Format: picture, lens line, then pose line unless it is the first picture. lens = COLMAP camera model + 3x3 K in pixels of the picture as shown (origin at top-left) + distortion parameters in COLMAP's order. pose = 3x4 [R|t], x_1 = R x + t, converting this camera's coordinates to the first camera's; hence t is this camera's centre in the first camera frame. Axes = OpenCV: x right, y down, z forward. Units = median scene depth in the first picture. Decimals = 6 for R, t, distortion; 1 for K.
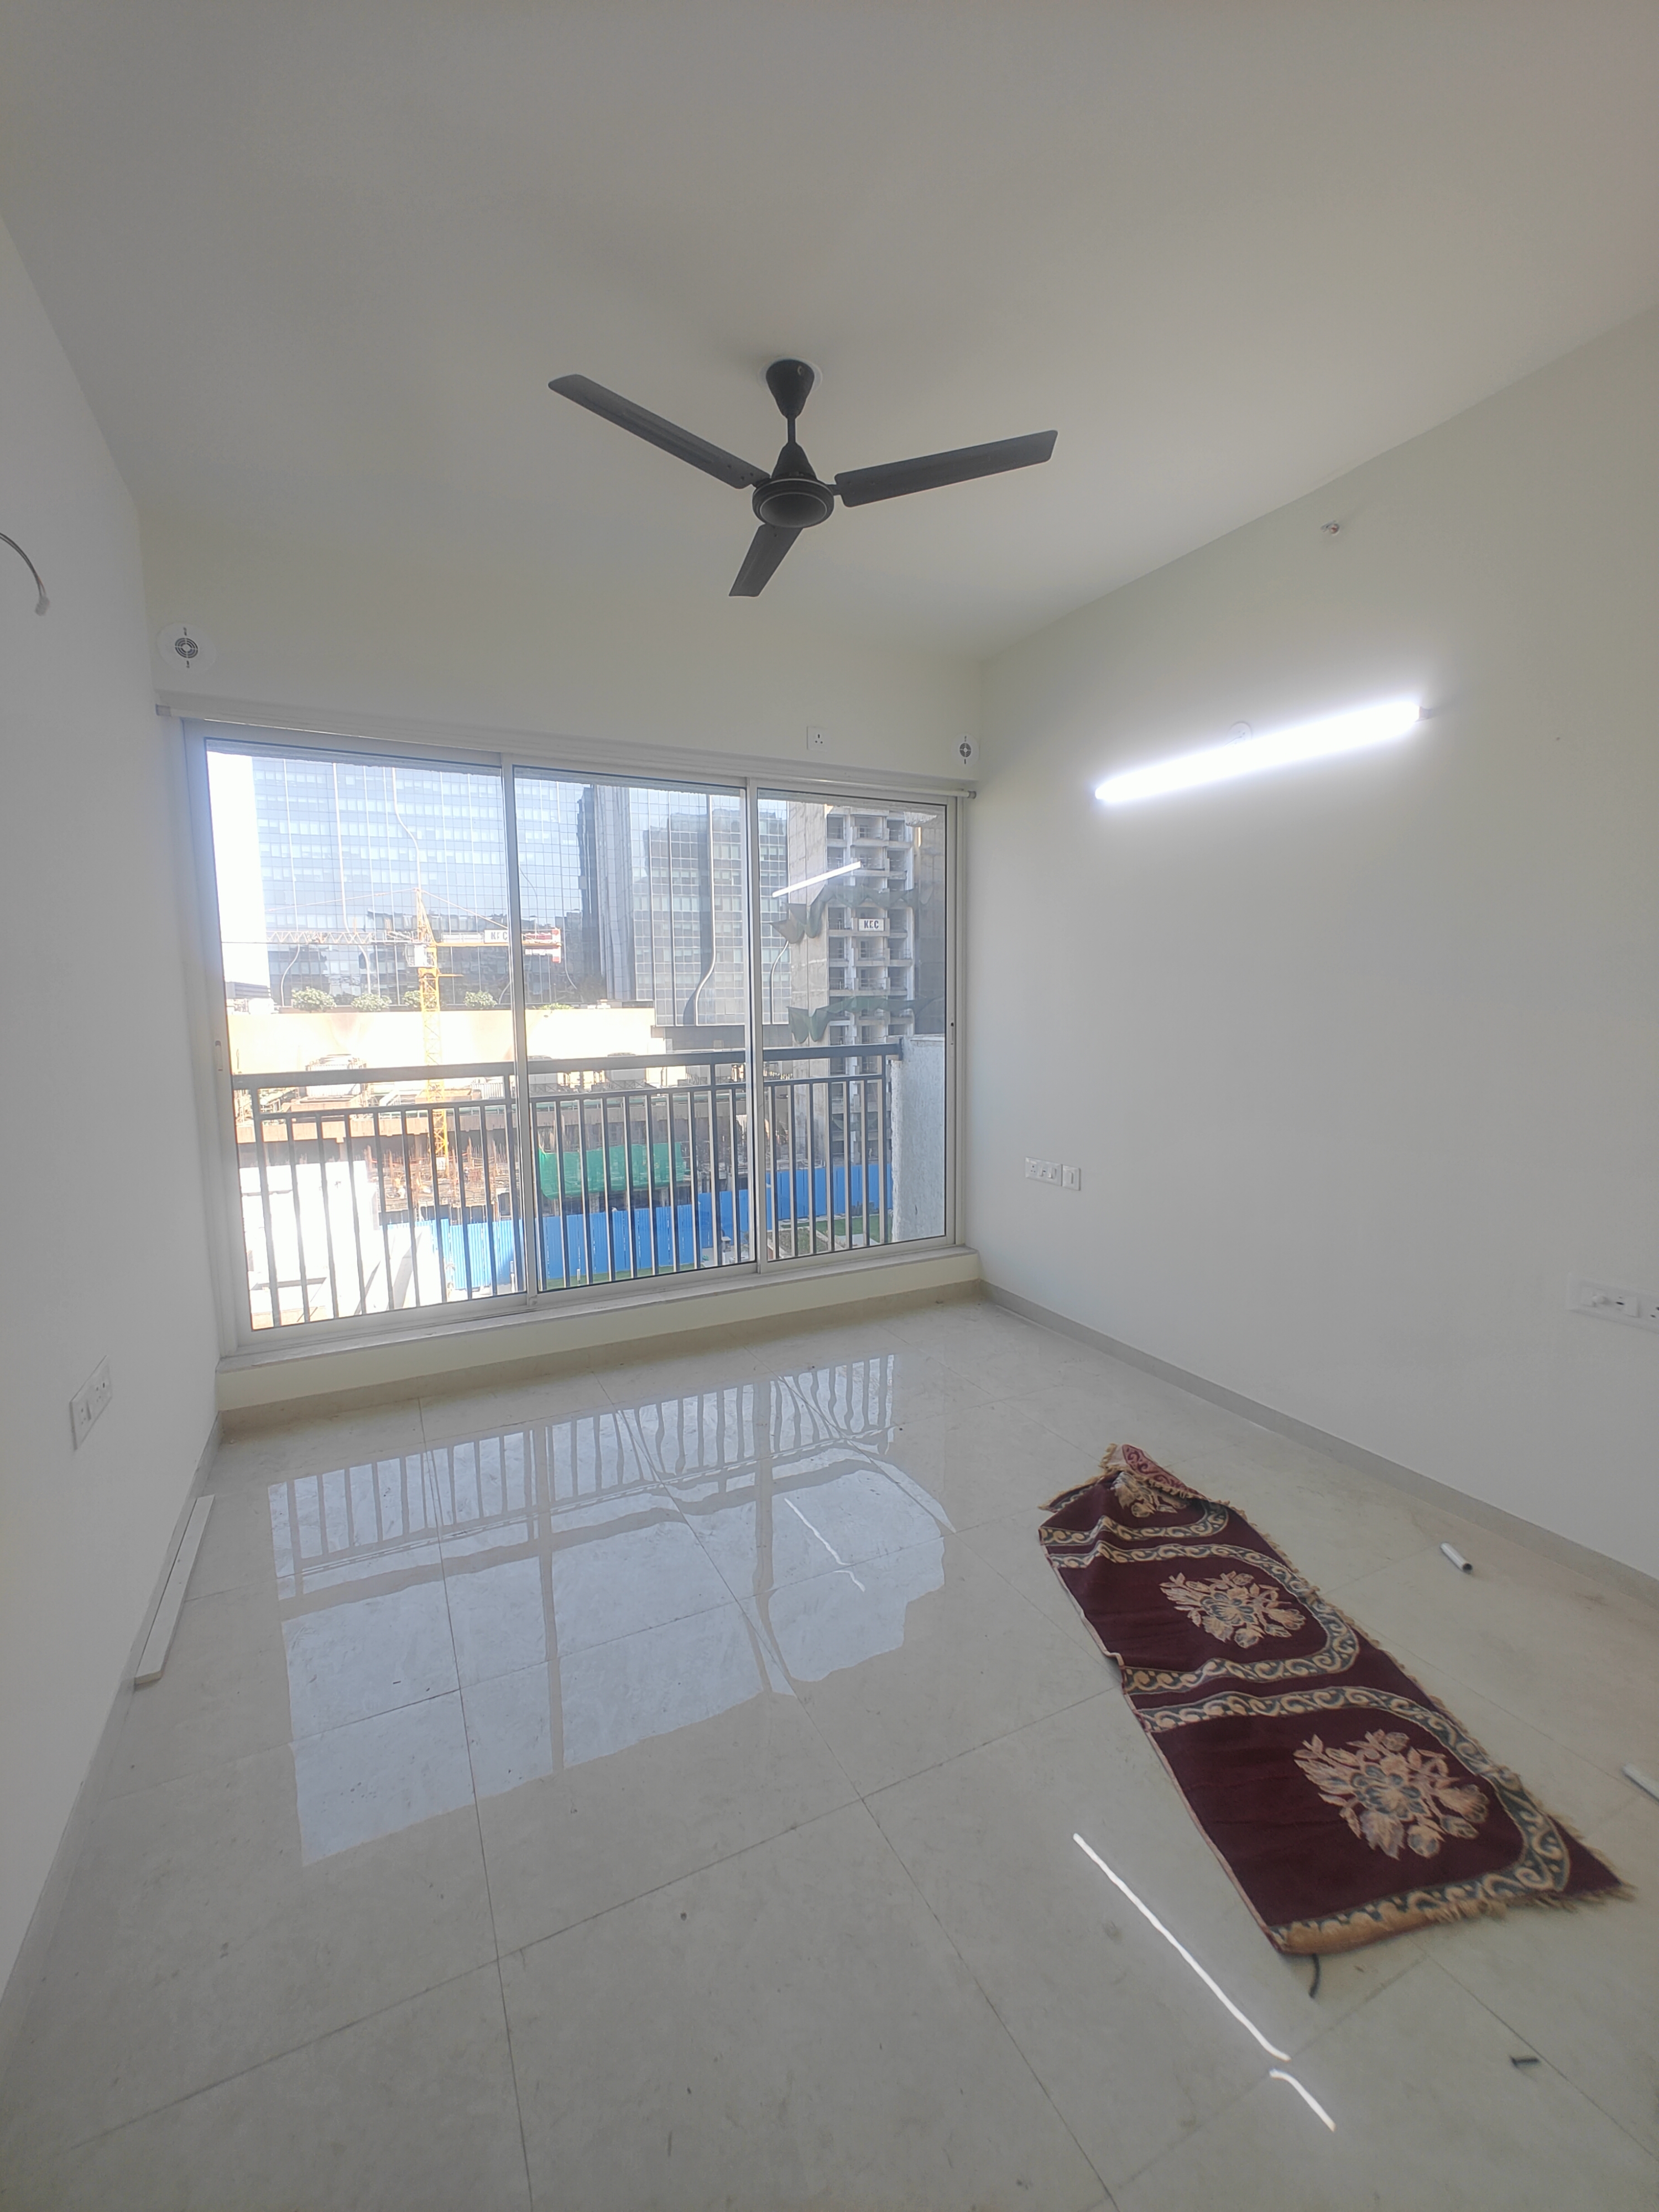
lens RADIAL K [[927.4, 0, 823.6], [0, 927.4, 1111.7], [0, 0, 1]] dist [-0.000785, 0.000764]
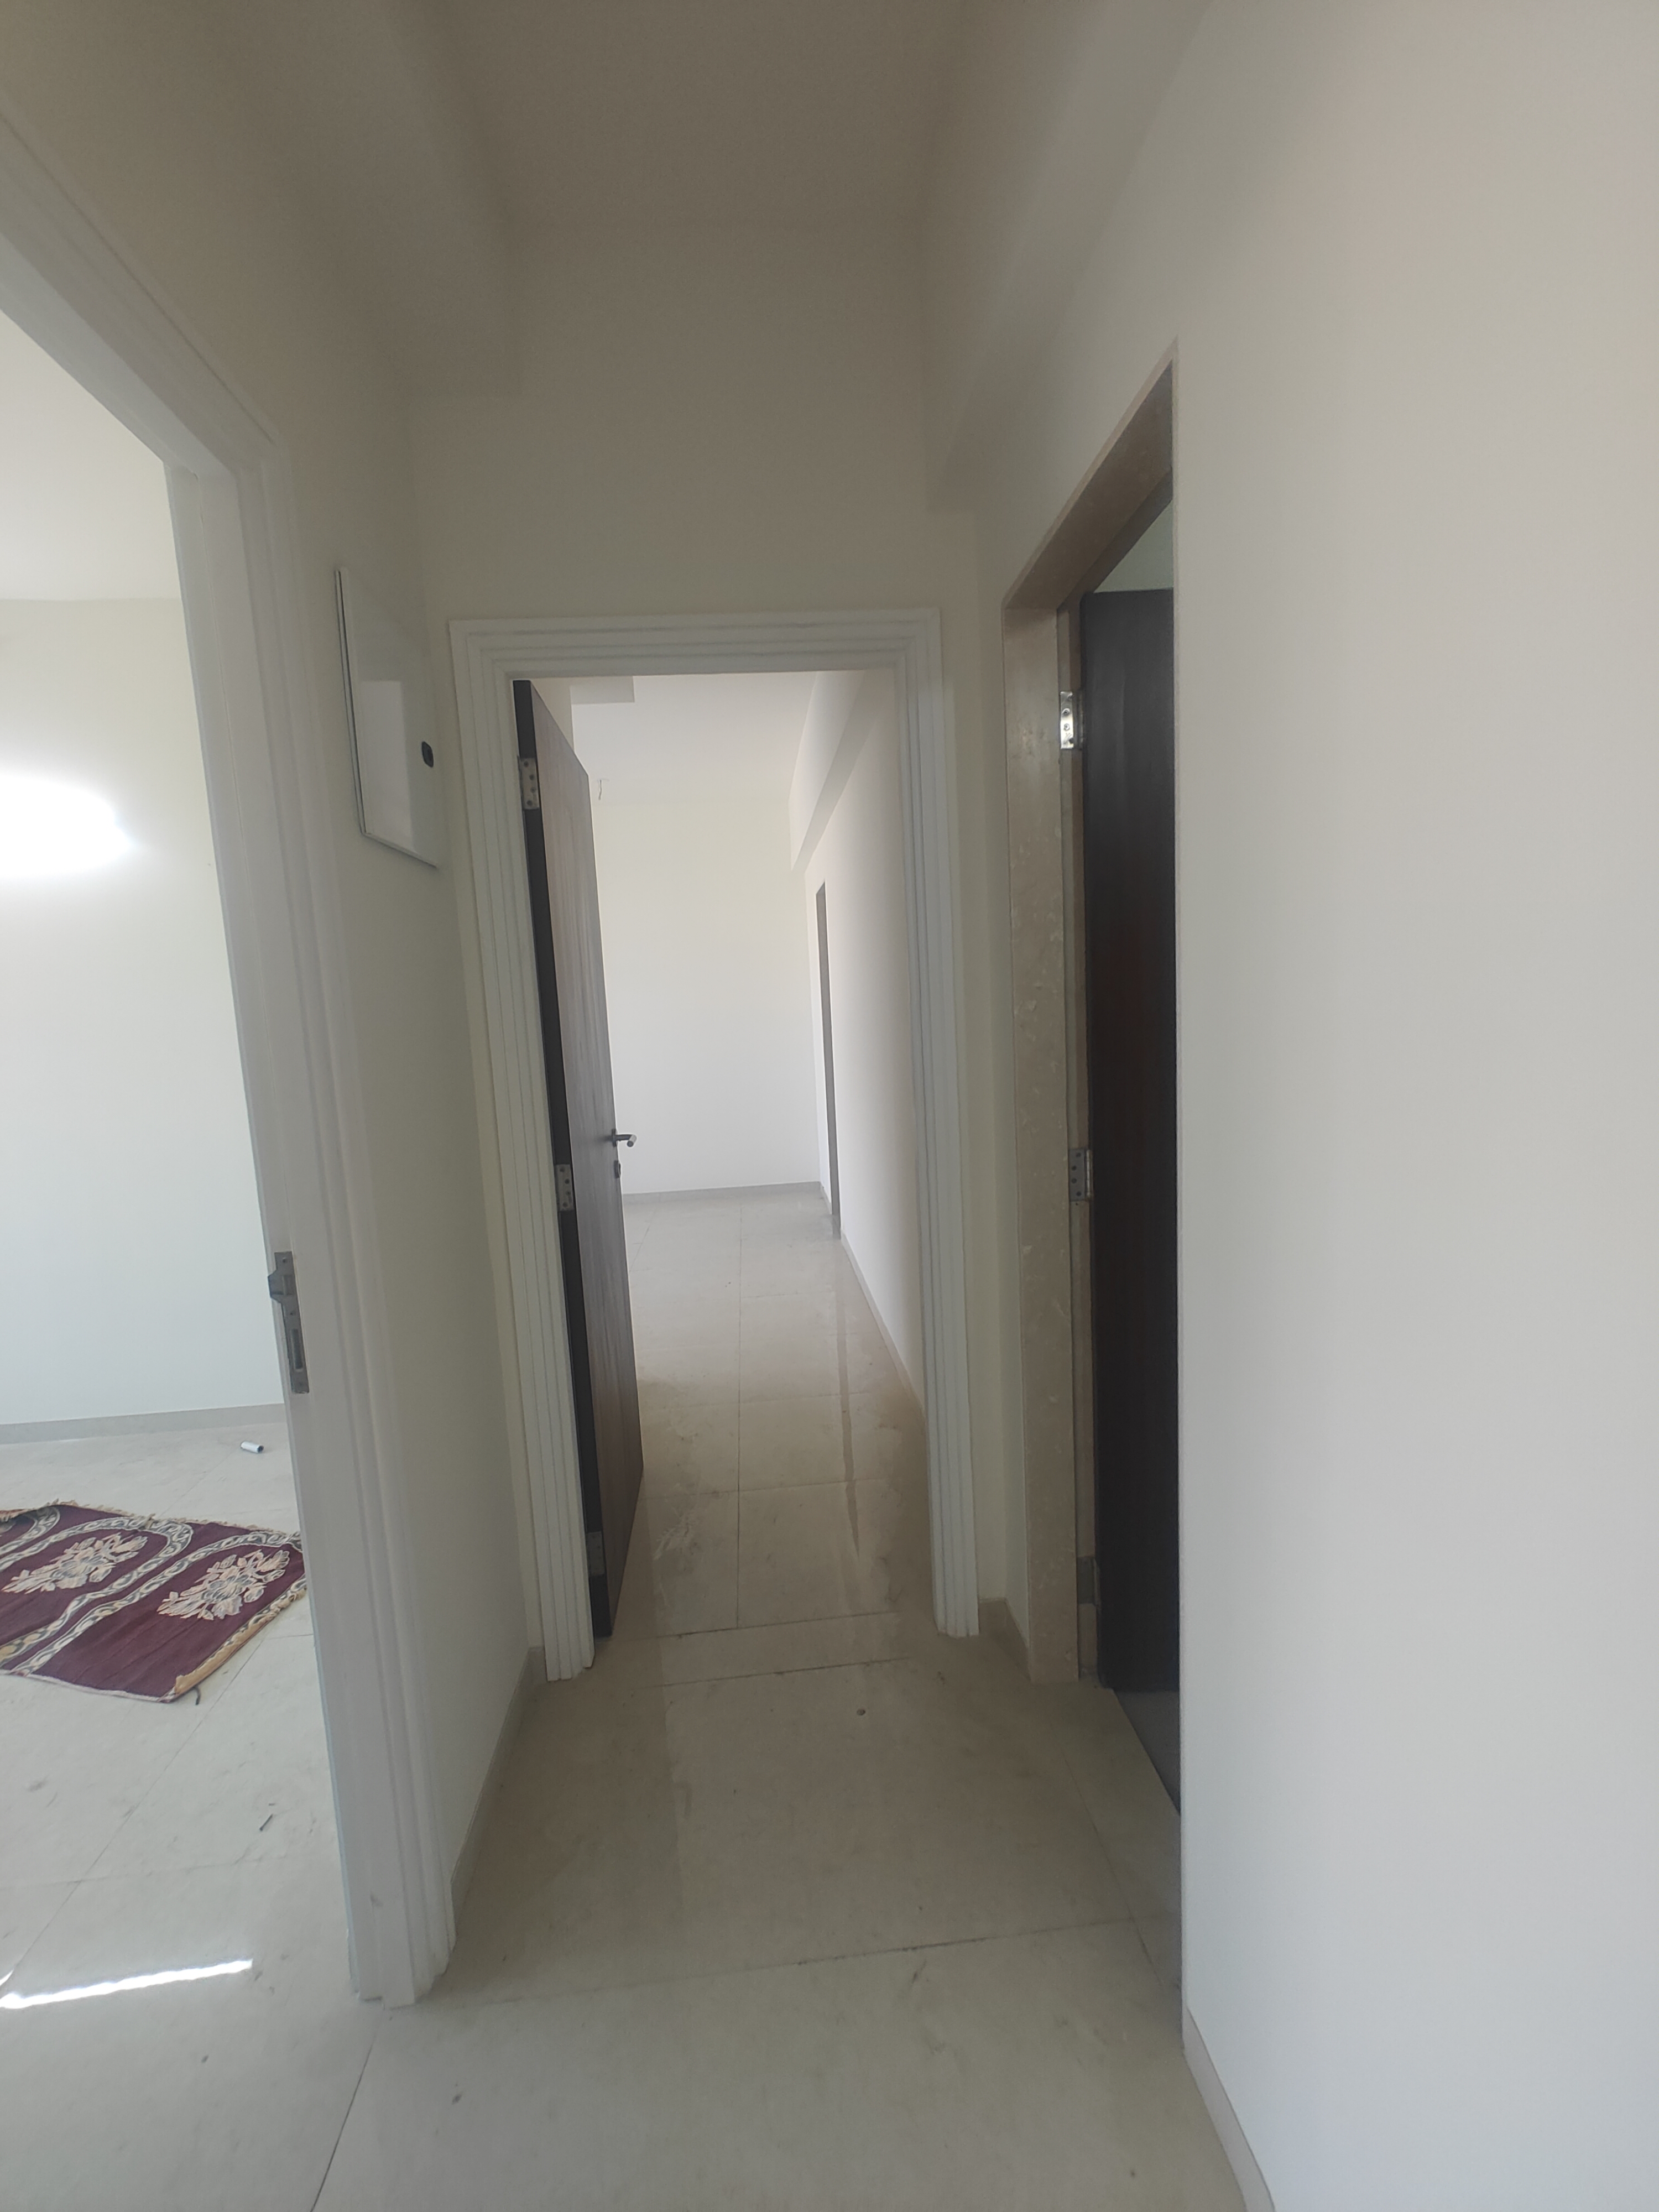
lens RADIAL K [[927.4, 0, 823.6], [0, 927.4, 1111.7], [0, 0, 1]] dist [-0.000785, 0.000764]
pose [[0.367303, -0.113764, 0.923117, -0.116554], [0.150328, 0.986704, 0.061786, 0.014599], [-0.917872, 0.116077, 0.379522, -0.189505]]
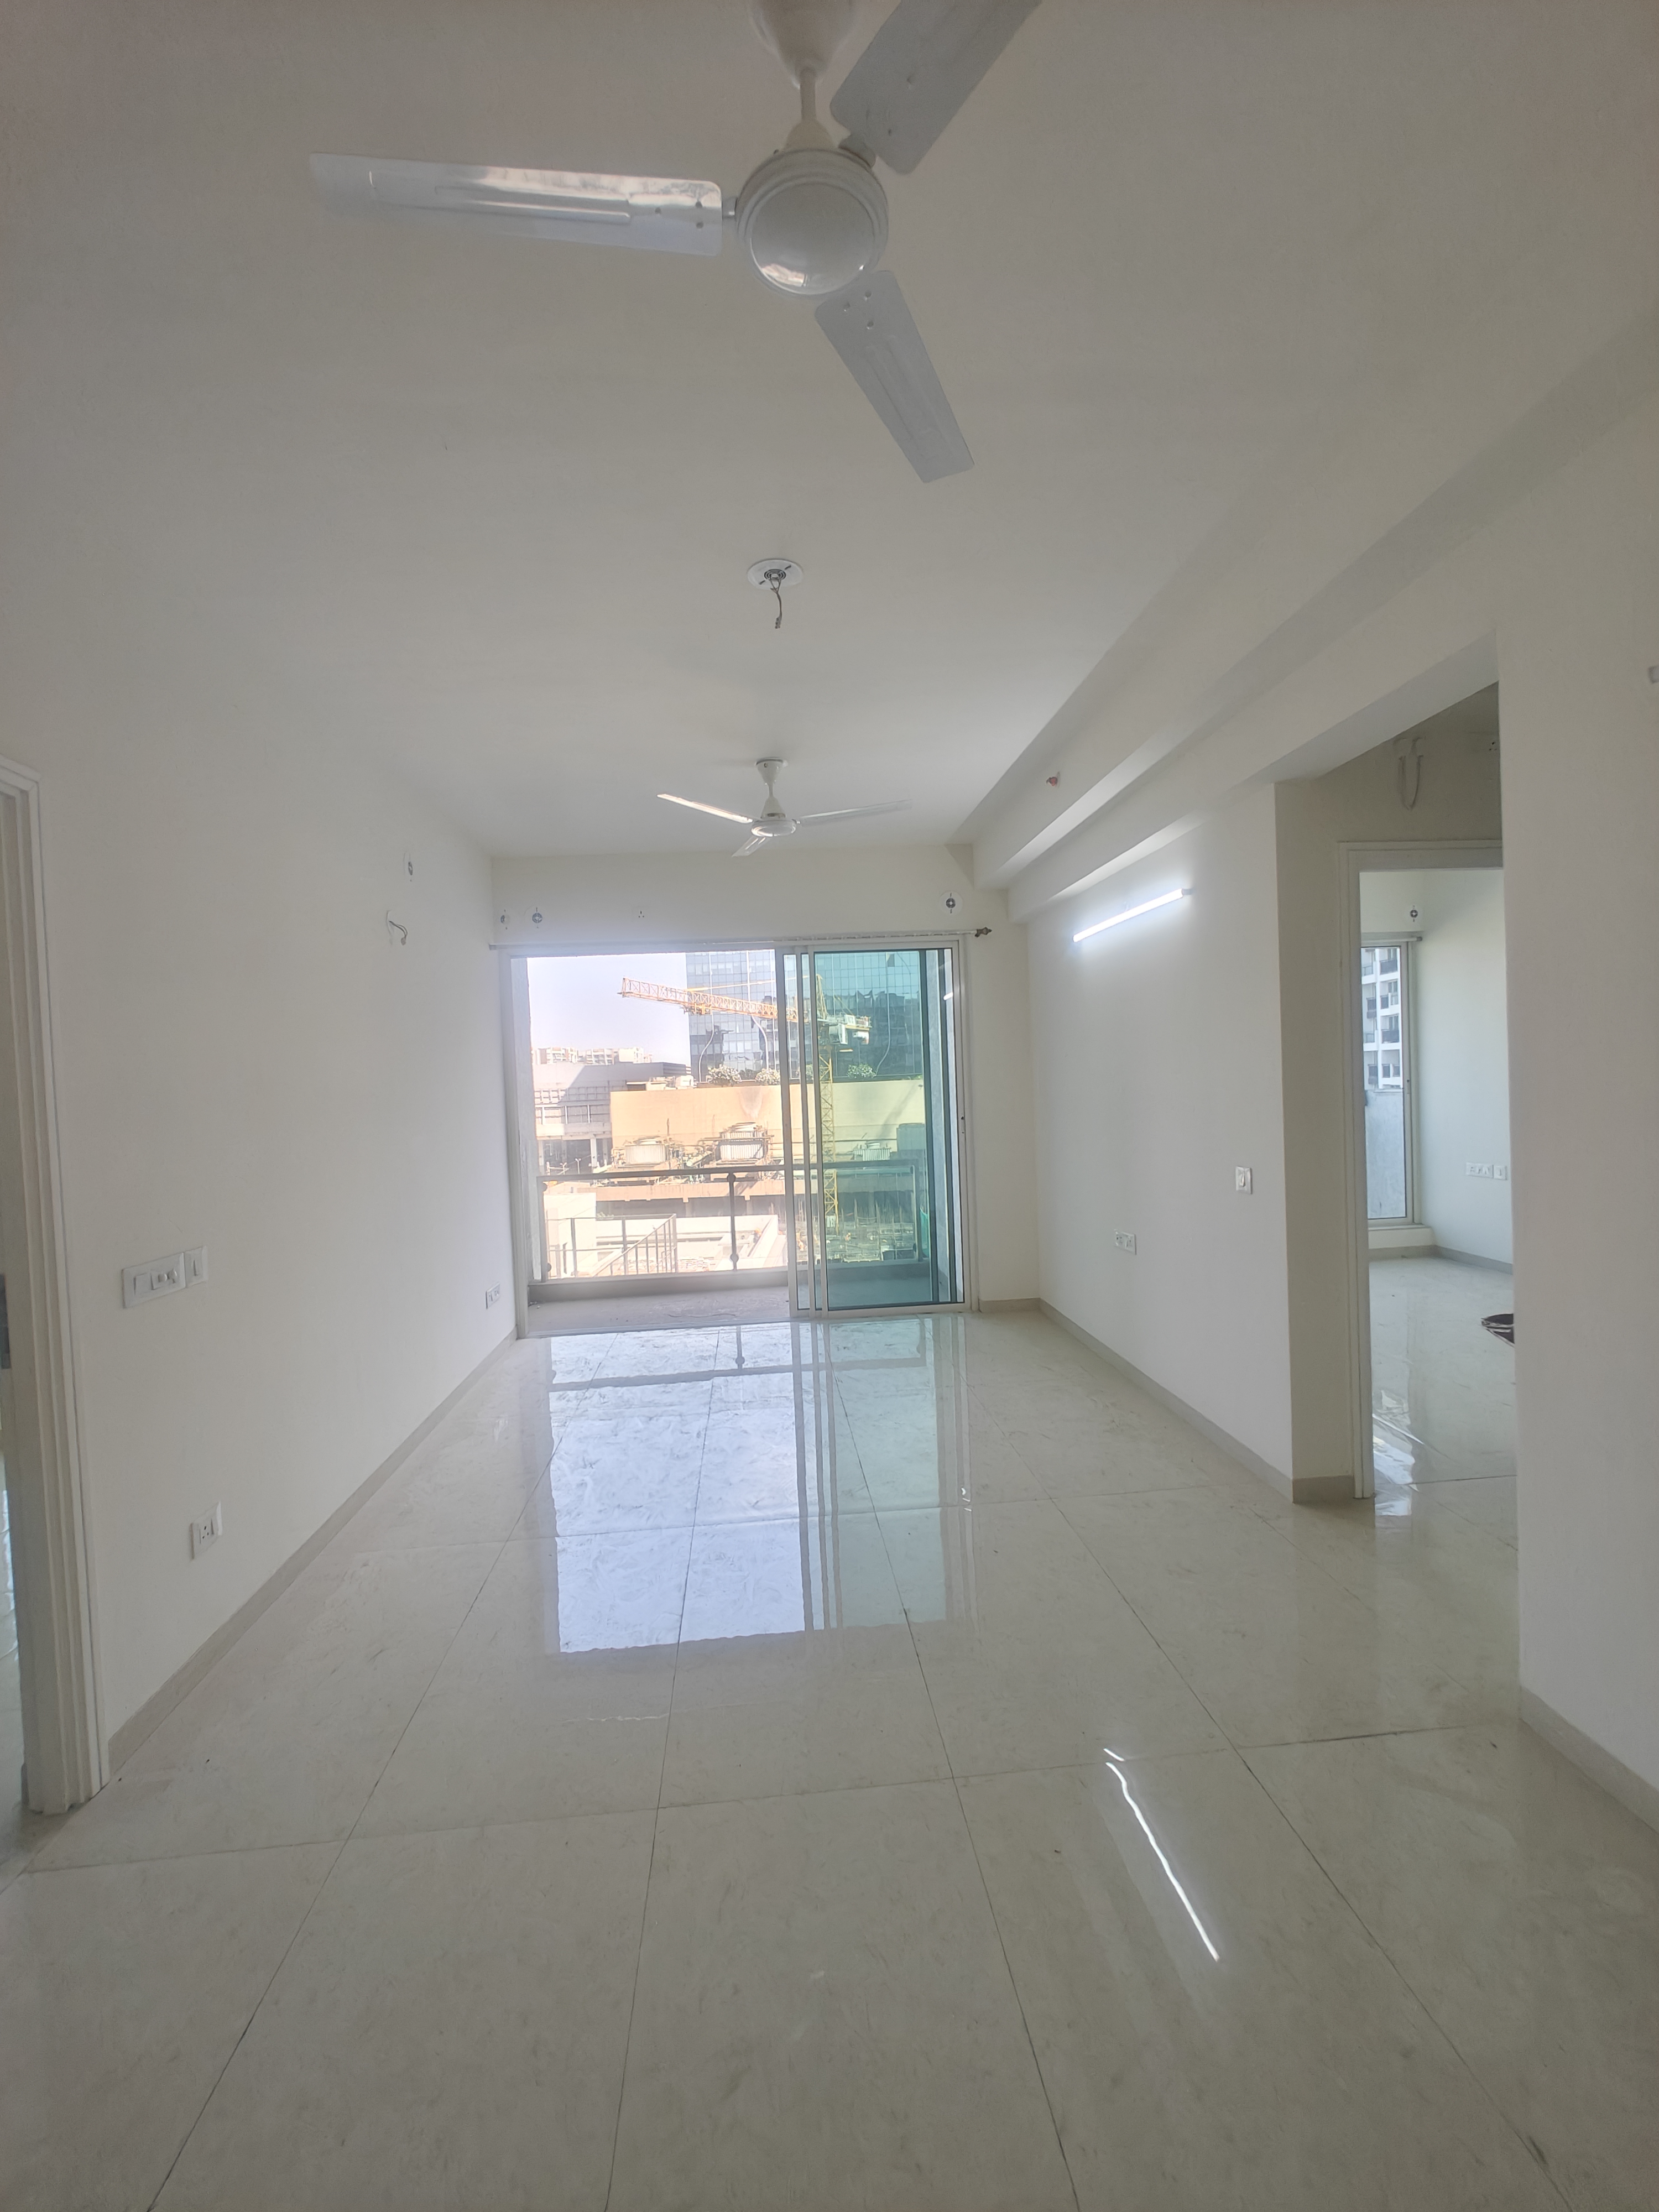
lens RADIAL K [[934.2, 0, 824.3], [0, 934.2, 1108.1], [0, 0, 1]] dist [-0.001194, 0.000113]
pose [[0.928442, -0.012110, -0.371279, -0.193142], [-0.016295, 0.997179, -0.073275, 0.084254], [0.371119, 0.074081, 0.925626, -0.831831]]
